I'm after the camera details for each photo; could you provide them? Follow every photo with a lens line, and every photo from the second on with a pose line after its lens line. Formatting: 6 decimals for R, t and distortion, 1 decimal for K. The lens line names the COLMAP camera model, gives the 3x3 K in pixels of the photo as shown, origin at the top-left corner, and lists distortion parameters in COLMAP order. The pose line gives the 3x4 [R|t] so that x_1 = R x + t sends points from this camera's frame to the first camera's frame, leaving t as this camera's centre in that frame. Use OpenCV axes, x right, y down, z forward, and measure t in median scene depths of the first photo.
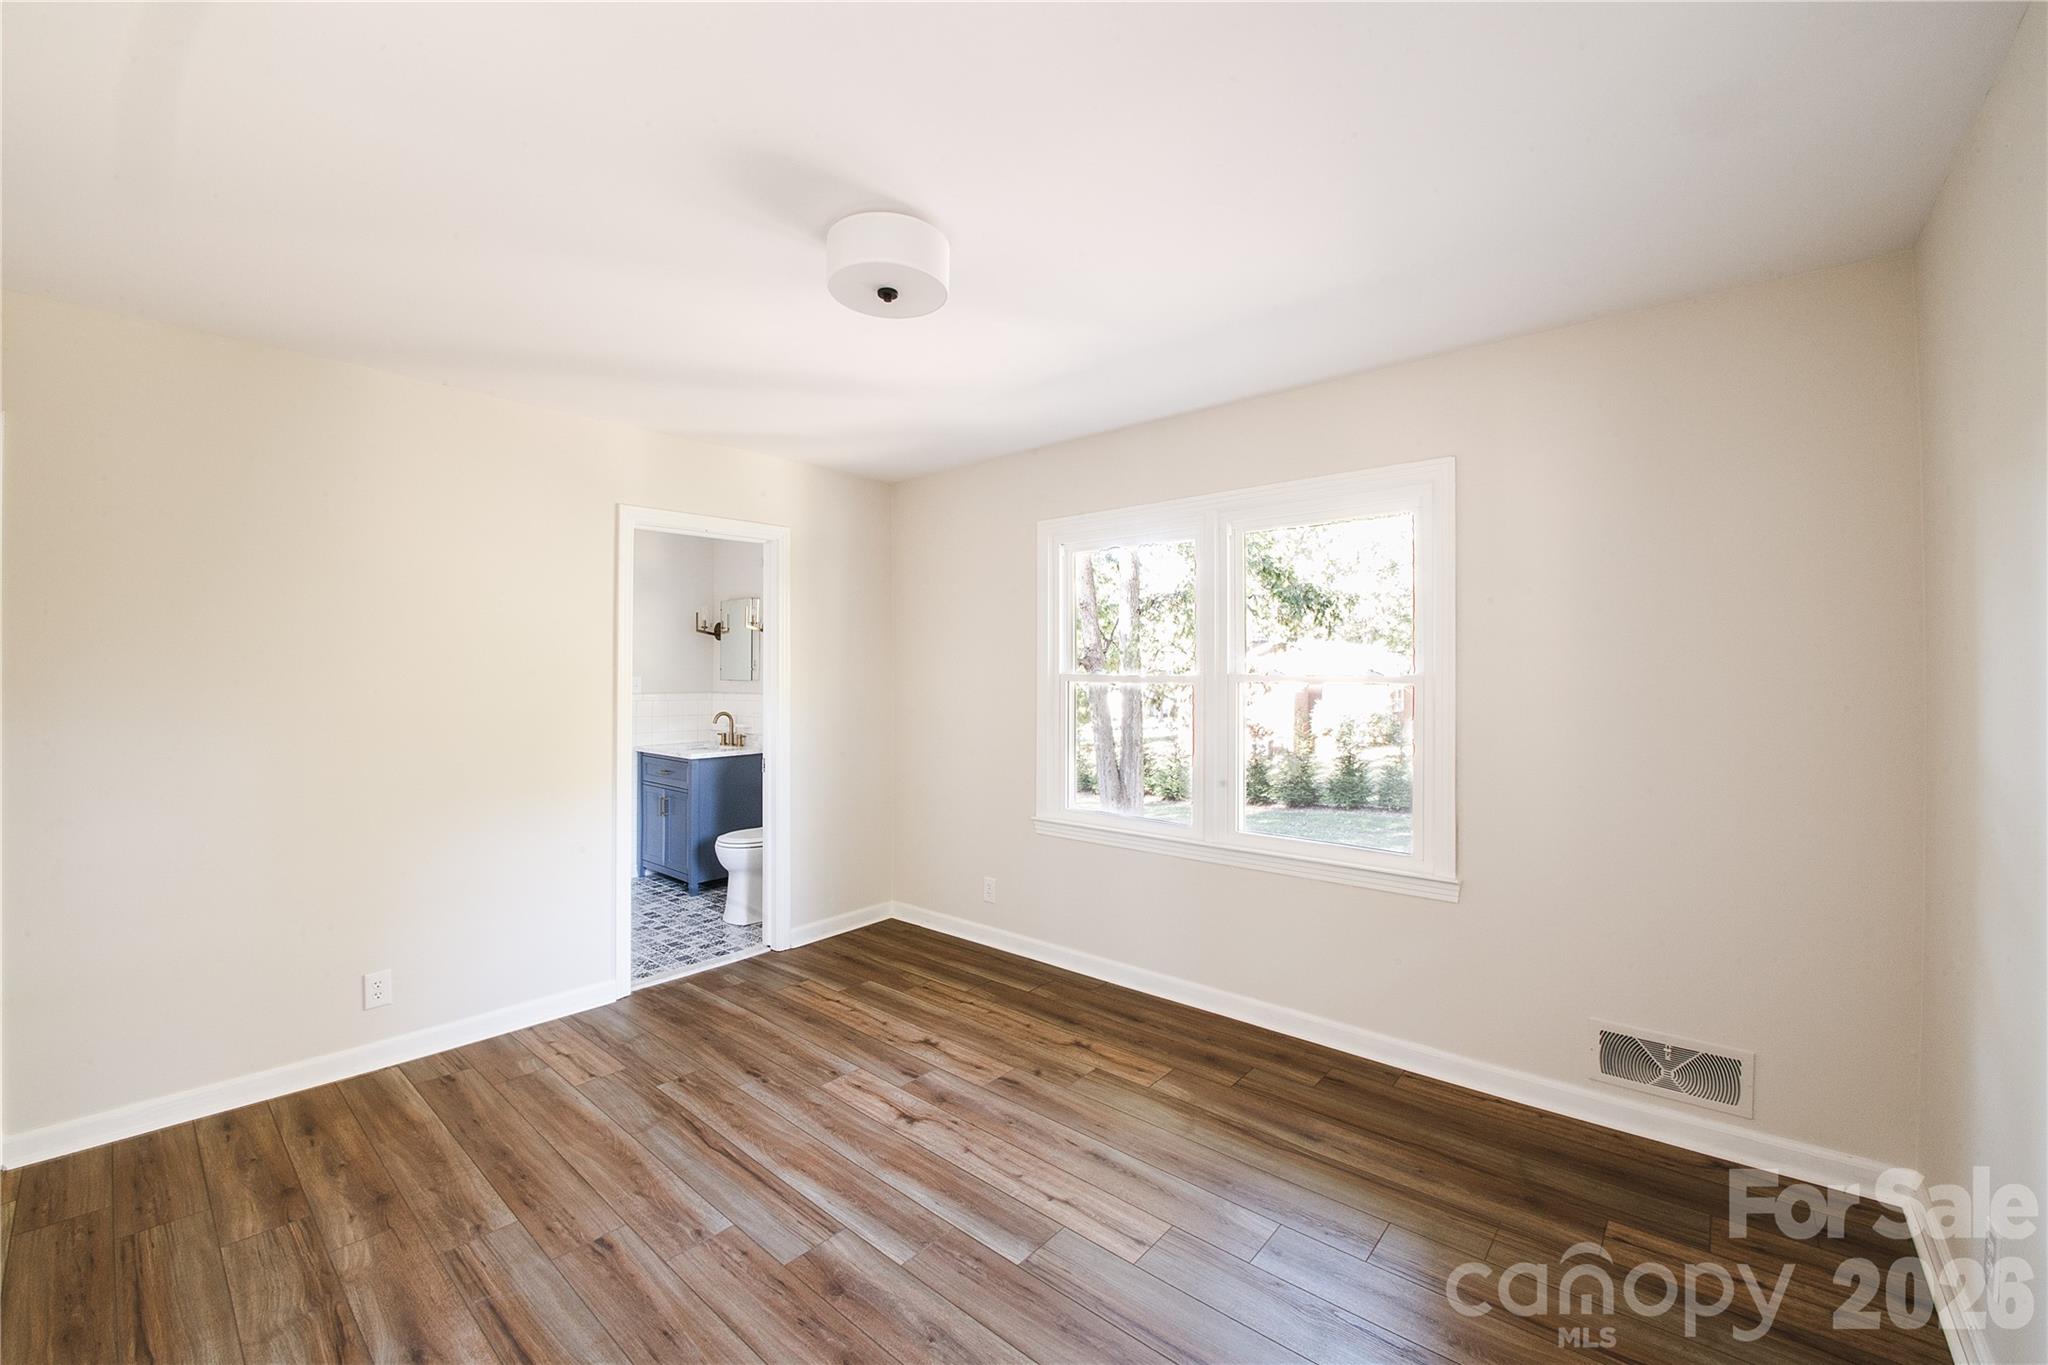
lens RADIAL K [[802.3, 0, 1028.4], [0, 802.3, 674.4], [0, 0, 1]] dist [-0.017796, -0.002373]
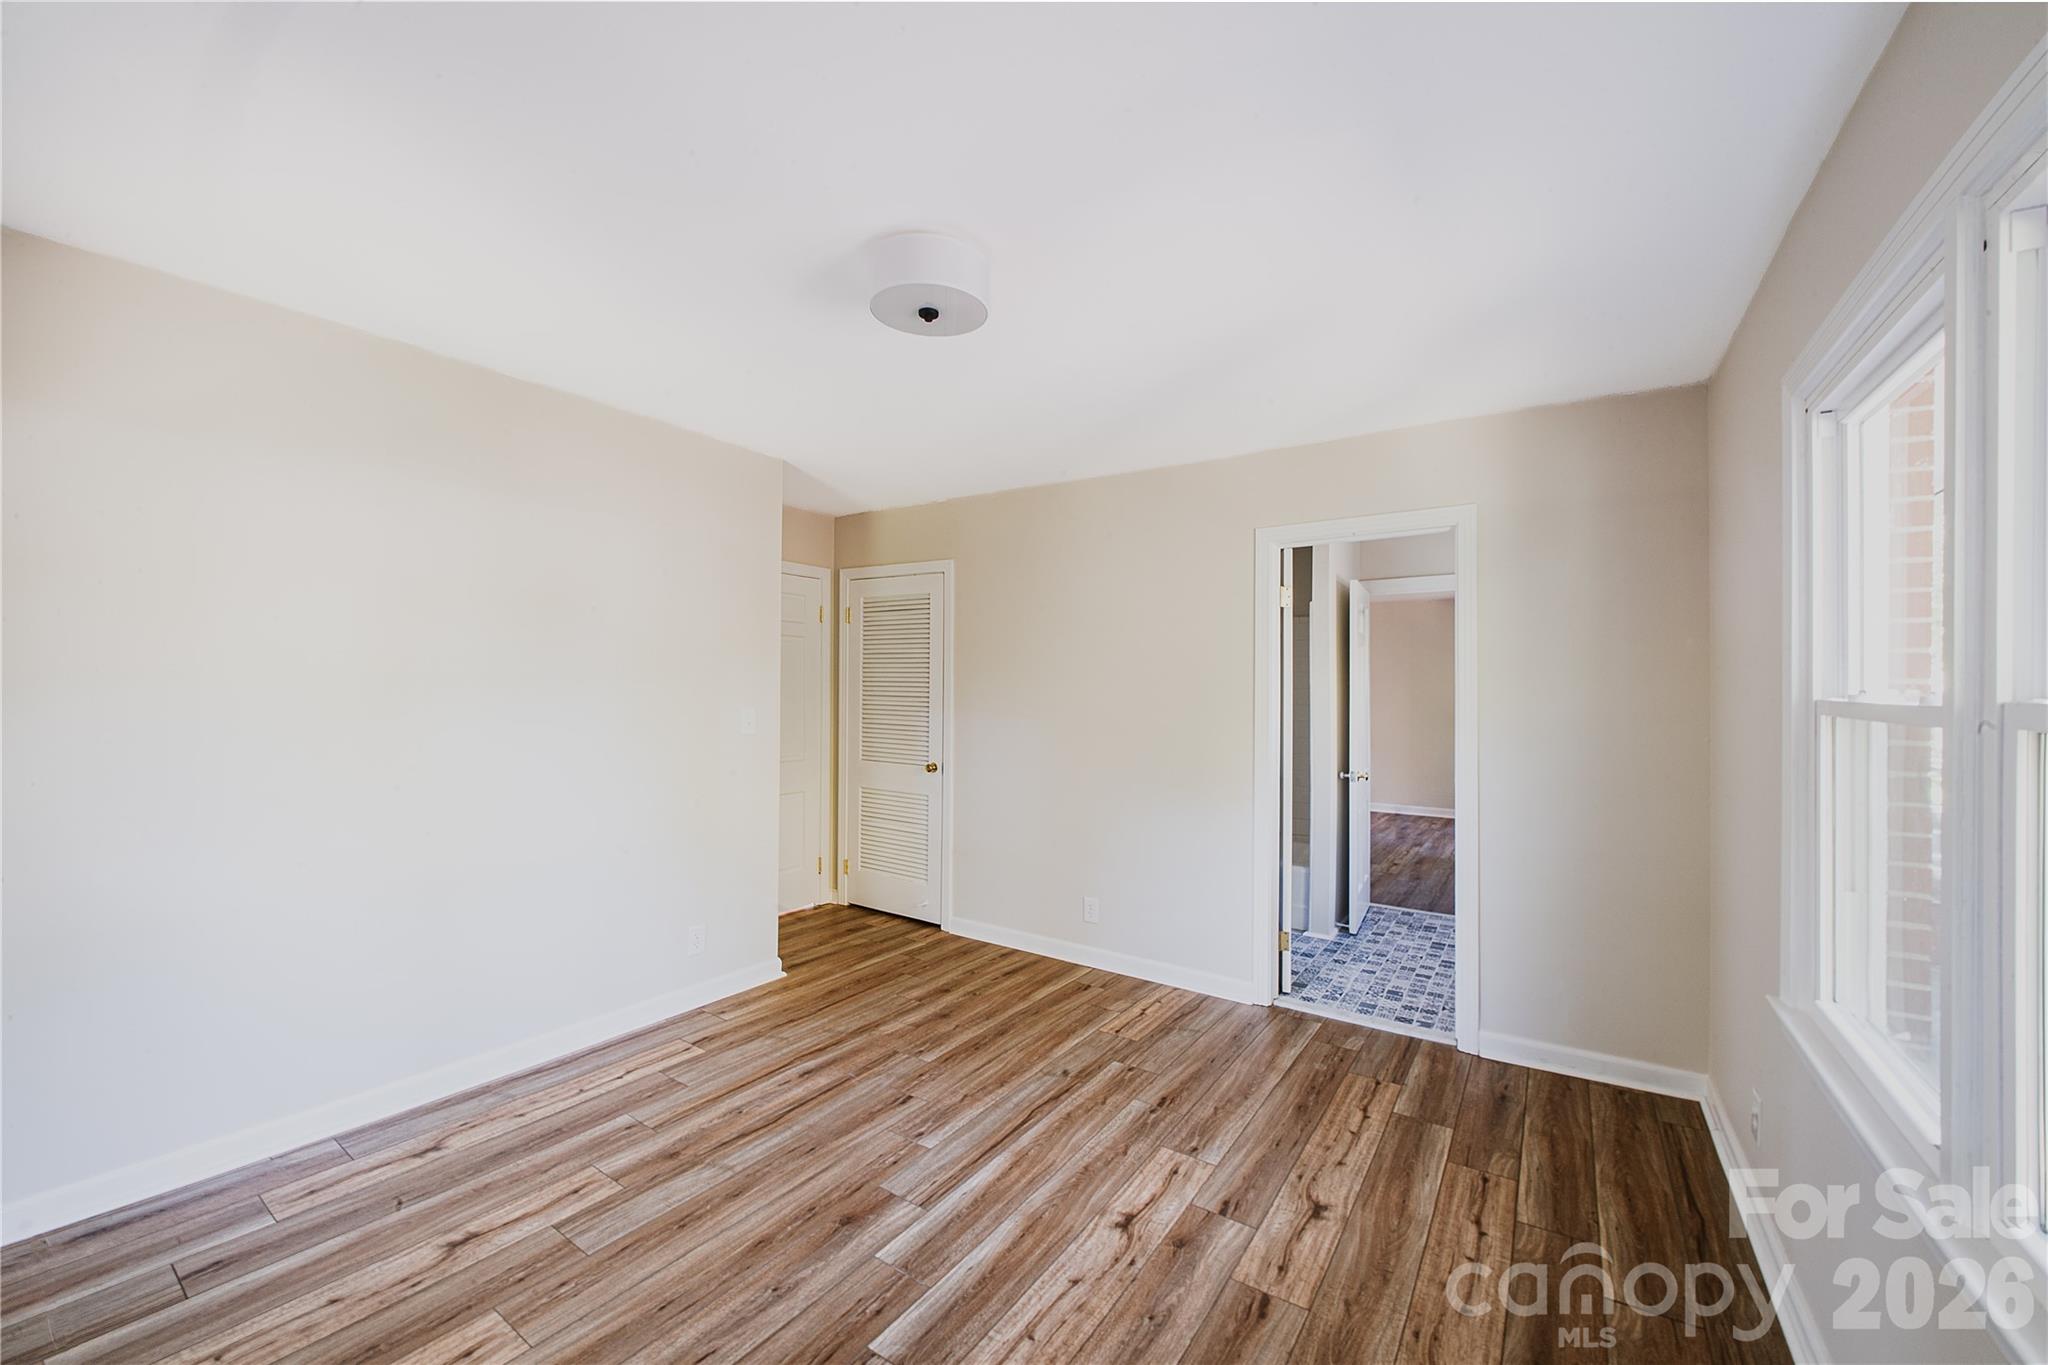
lens RADIAL K [[802.3, 0, 1028.7], [0, 802.3, 684.1], [0, 0, 1]] dist [-0.017796, -0.002373]
pose [[0.123887, 0.001095, -0.992296, 0.611110], [-0.017639, 0.999844, -0.001099, -0.003652], [0.992140, 0.017640, 0.123887, 0.723591]]
